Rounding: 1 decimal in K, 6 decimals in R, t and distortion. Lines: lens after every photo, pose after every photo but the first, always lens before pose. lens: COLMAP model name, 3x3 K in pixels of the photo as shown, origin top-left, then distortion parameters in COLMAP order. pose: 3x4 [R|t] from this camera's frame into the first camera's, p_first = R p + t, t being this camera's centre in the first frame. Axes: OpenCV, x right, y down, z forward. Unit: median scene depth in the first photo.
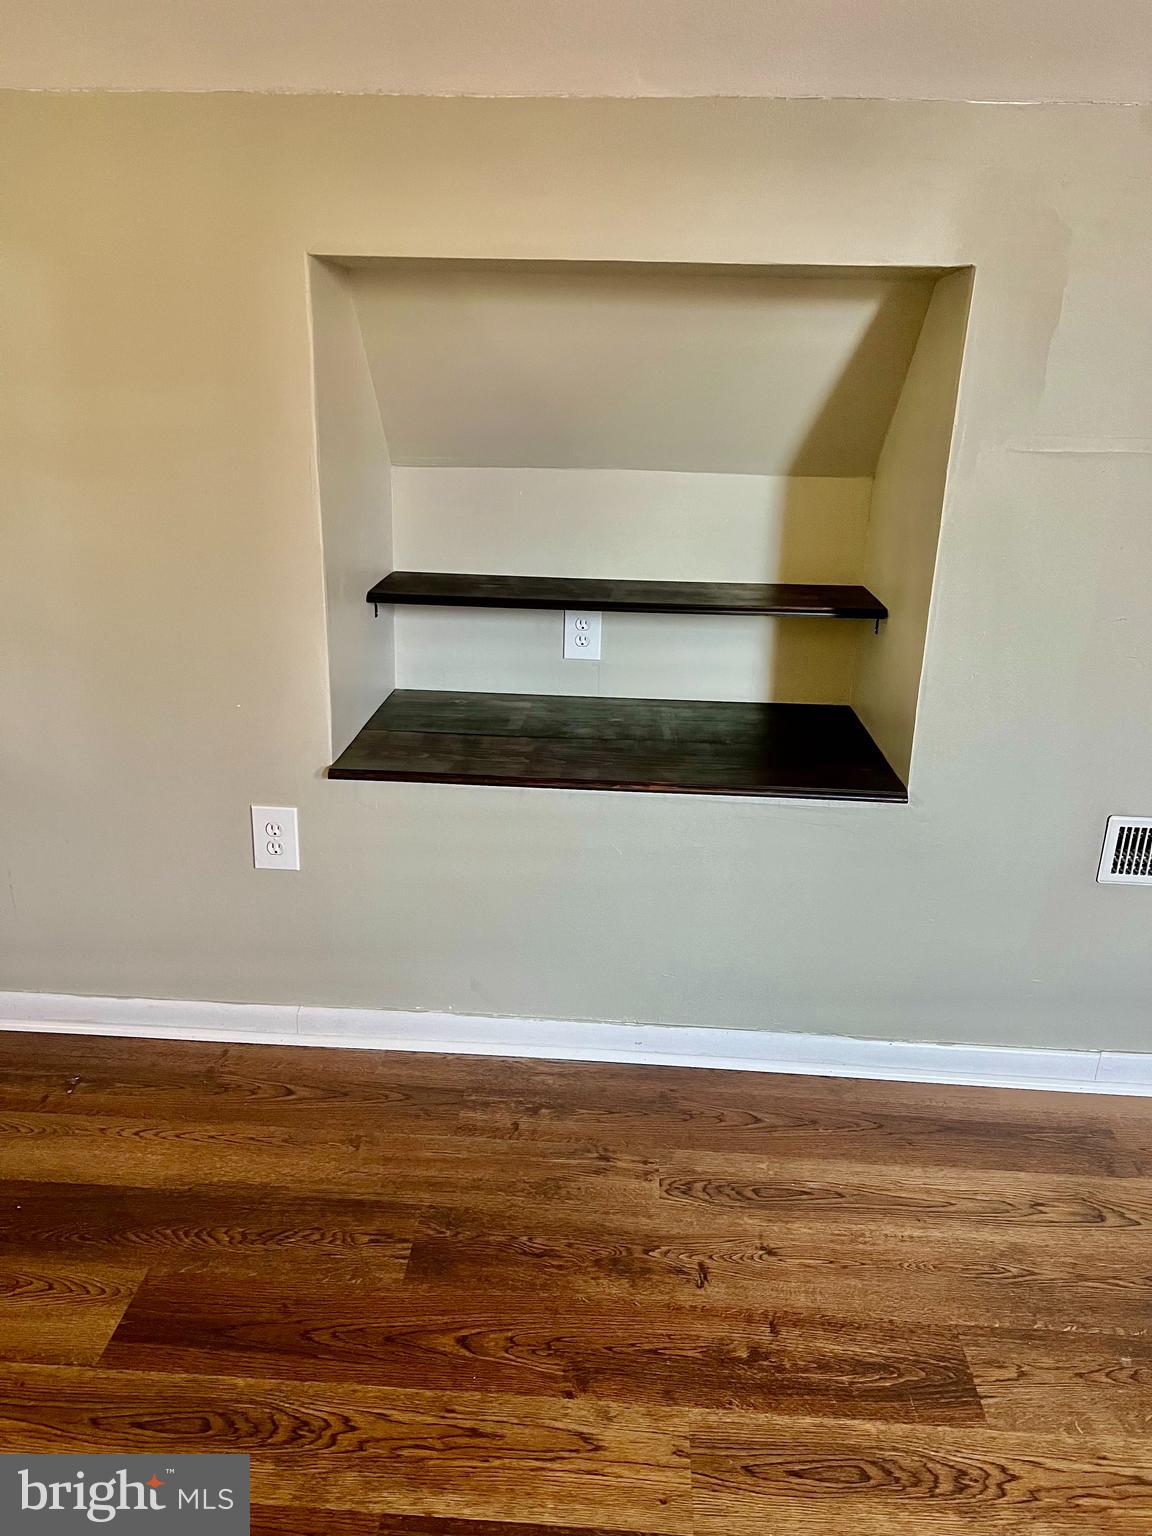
lens RADIAL K [[1140.3, 0, 575.4], [0, 1140.3, 773.0], [0, 0, 1]] dist [0.055718, -0.057165]
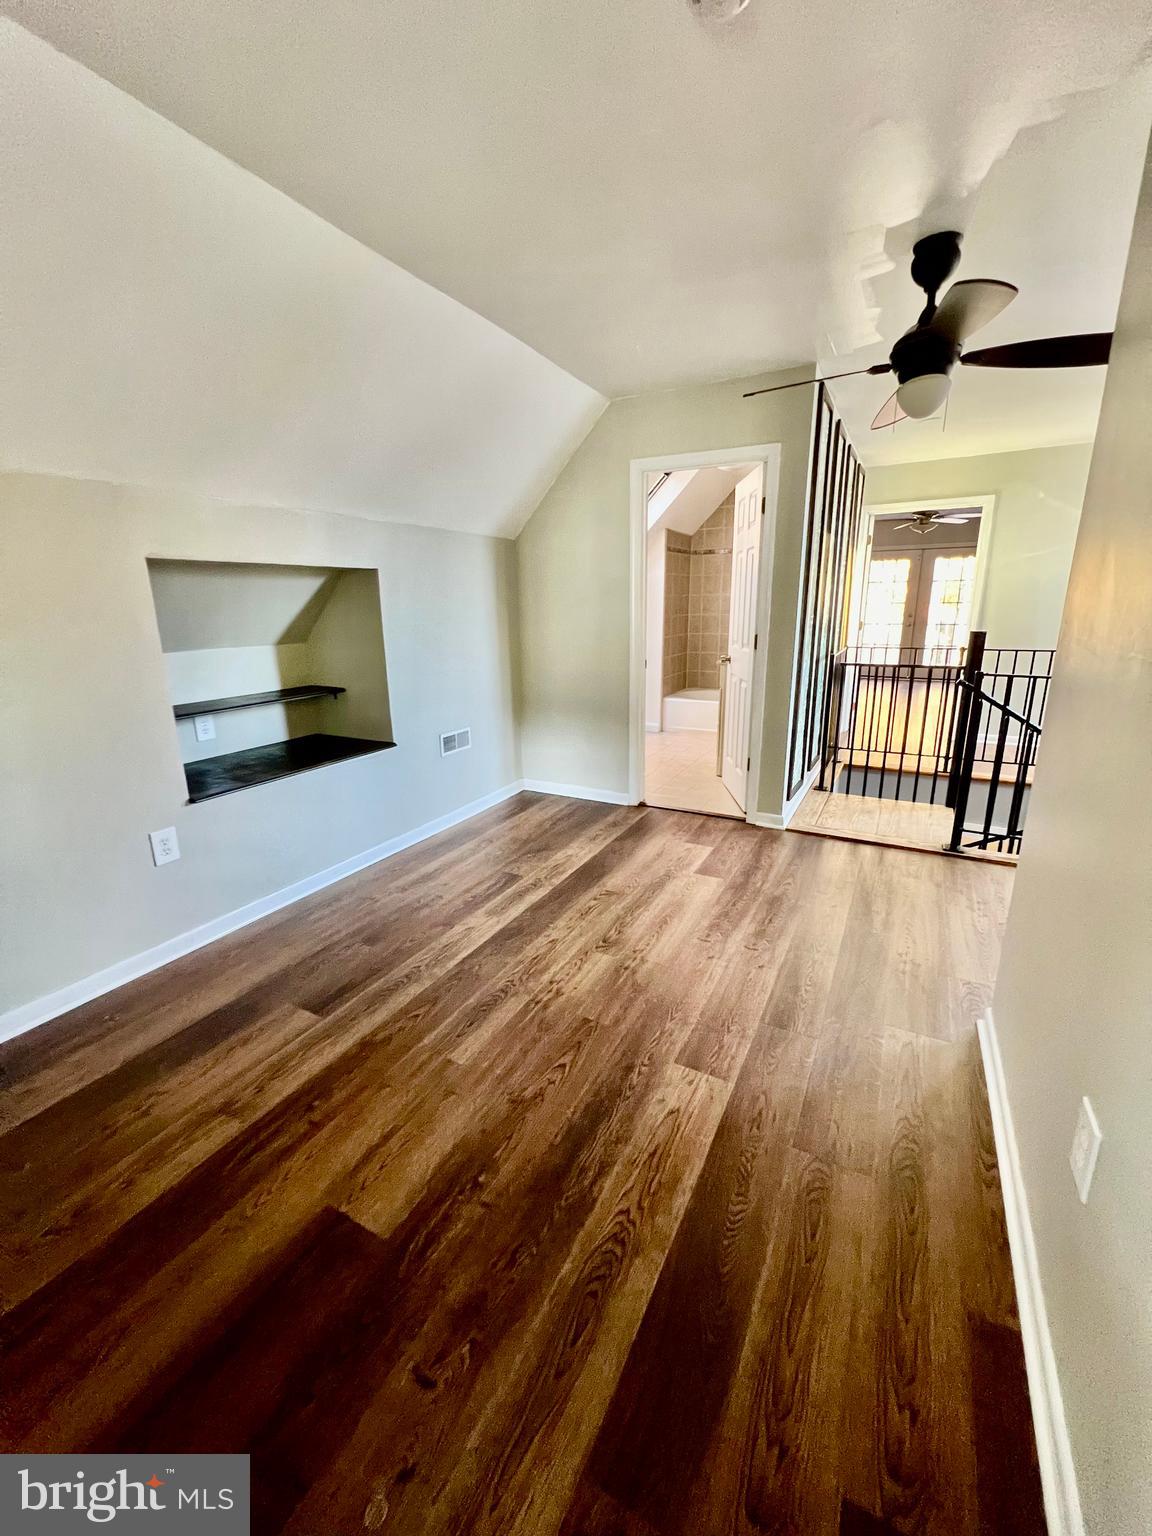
lens RADIAL K [[615.2, 0, 577.3], [0, 615.2, 765.2], [0, 0, 1]] dist [-0.000782, 0.000129]
pose [[0.423816, -0.262297, 0.866937, -0.967514], [0.304353, 0.942737, 0.136443, -0.002281], [-0.853082, 0.206029, 0.479378, -0.149782]]
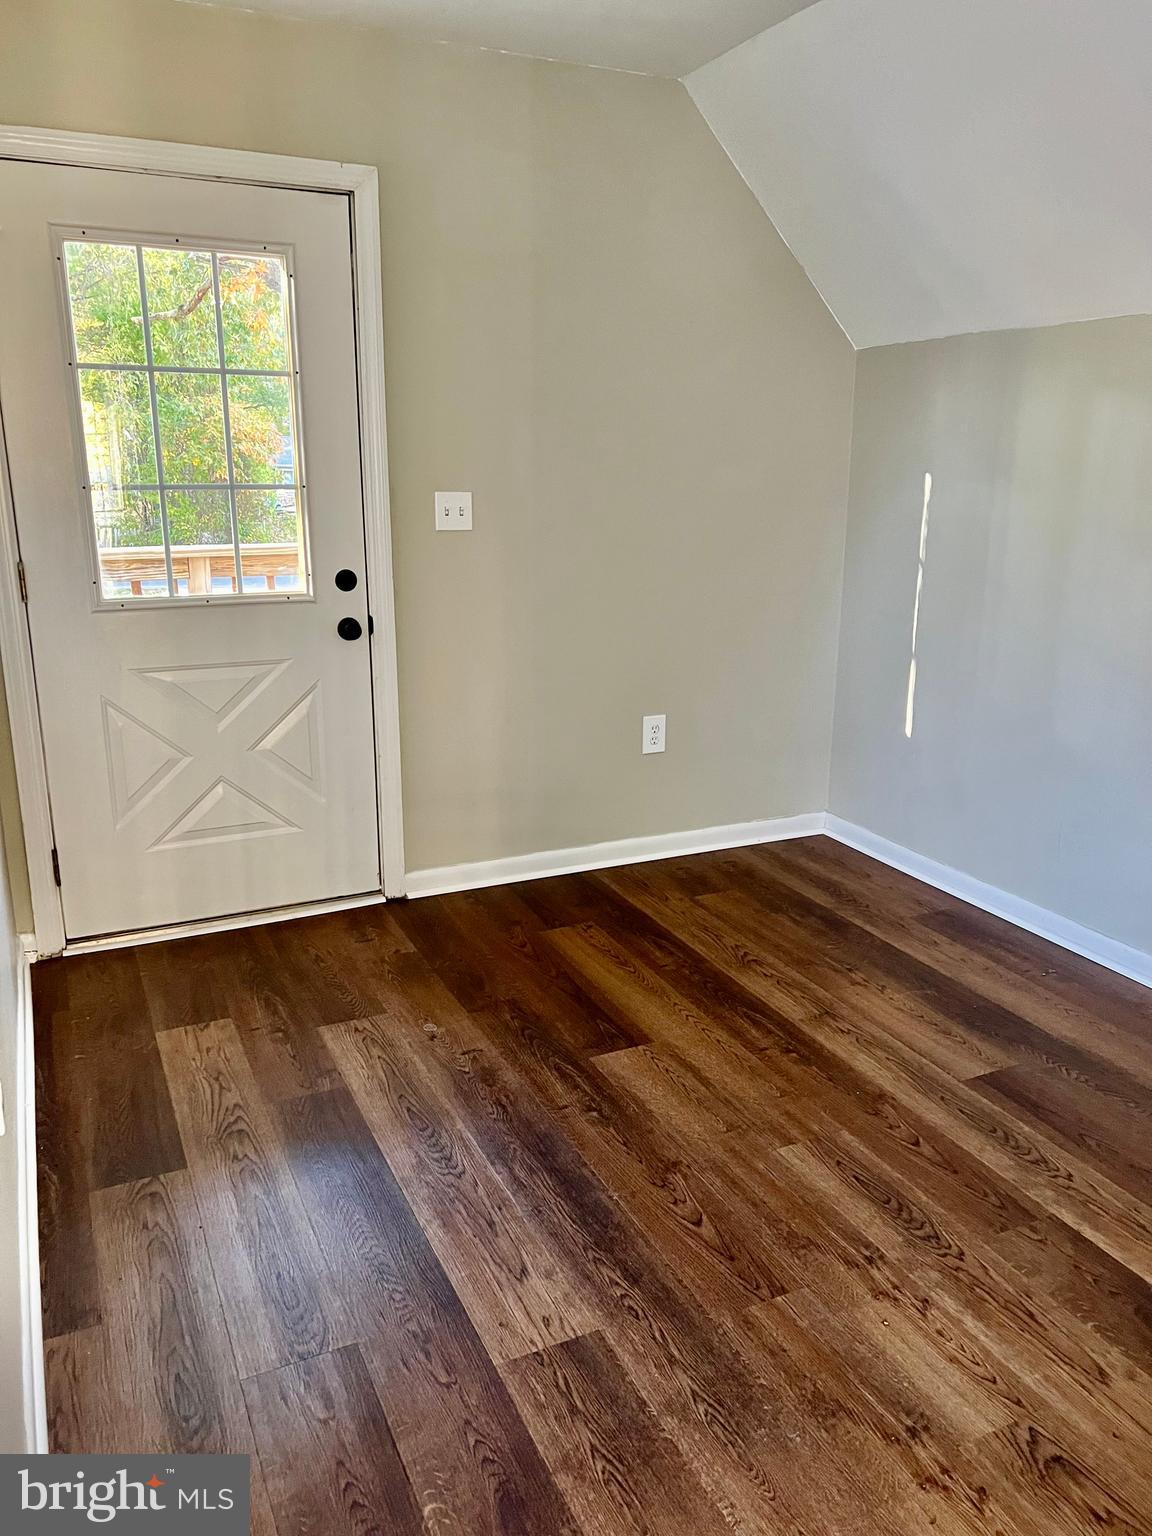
lens RADIAL K [[1140.3, 0, 575.4], [0, 1140.3, 773.0], [0, 0, 1]] dist [0.055718, -0.057165]
pose [[0.481909, 0.211264, -0.850371, 0.523803], [-0.268375, 0.959444, 0.086272, 0.076379], [0.834109, 0.186644, 0.519063, -0.336523]]
